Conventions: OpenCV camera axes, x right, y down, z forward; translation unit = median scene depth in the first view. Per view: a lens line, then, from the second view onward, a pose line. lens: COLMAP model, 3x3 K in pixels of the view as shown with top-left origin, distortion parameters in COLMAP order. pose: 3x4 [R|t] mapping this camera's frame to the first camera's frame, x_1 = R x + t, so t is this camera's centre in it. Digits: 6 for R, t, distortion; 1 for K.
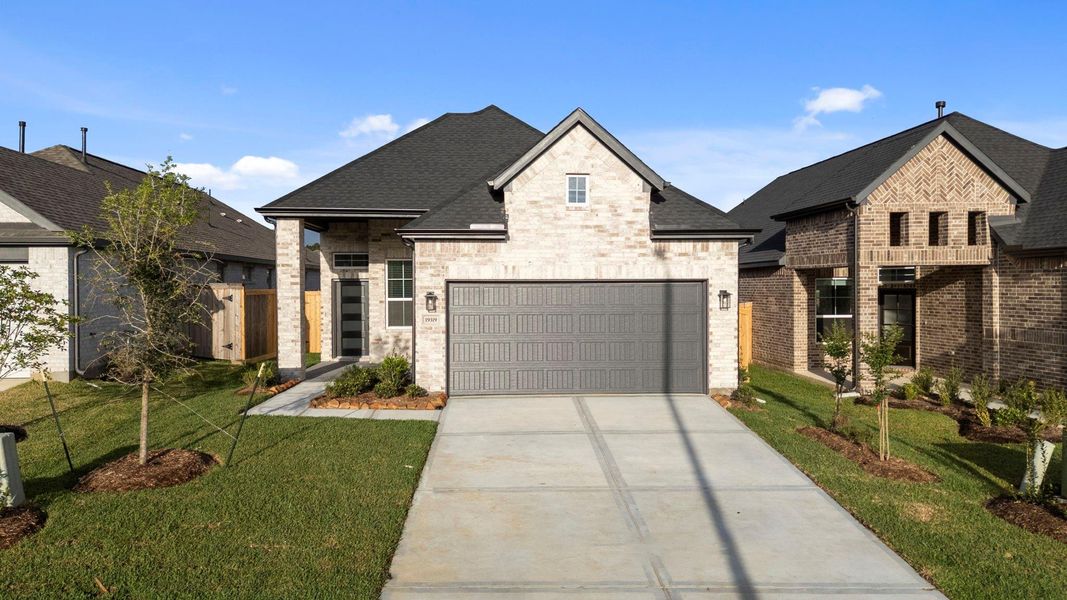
lens RADIAL K [[804.9, 0, 533.5], [0, 804.9, 296.4], [0, 0, 1]] dist [0.038508, -0.004794]
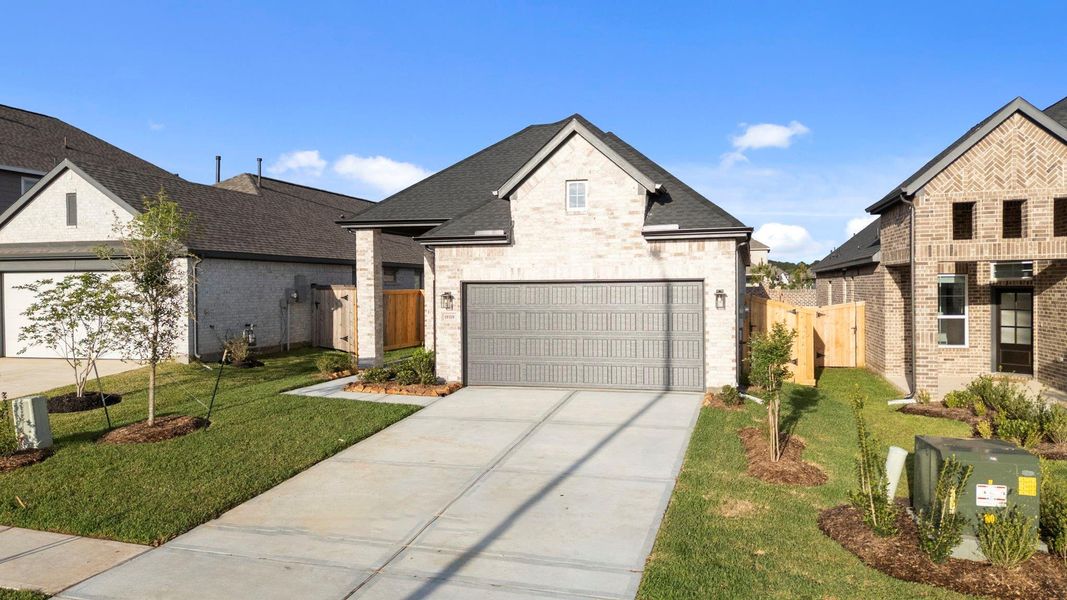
lens RADIAL K [[804.9, 0, 534.4], [0, 804.9, 301.3], [0, 0, 1]] dist [0.038508, -0.004794]
pose [[0.945562, 0.000639, -0.325442, 0.343923], [0.002034, 0.999967, 0.007875, -0.001331], [0.325436, -0.008108, 0.945529, -0.020121]]
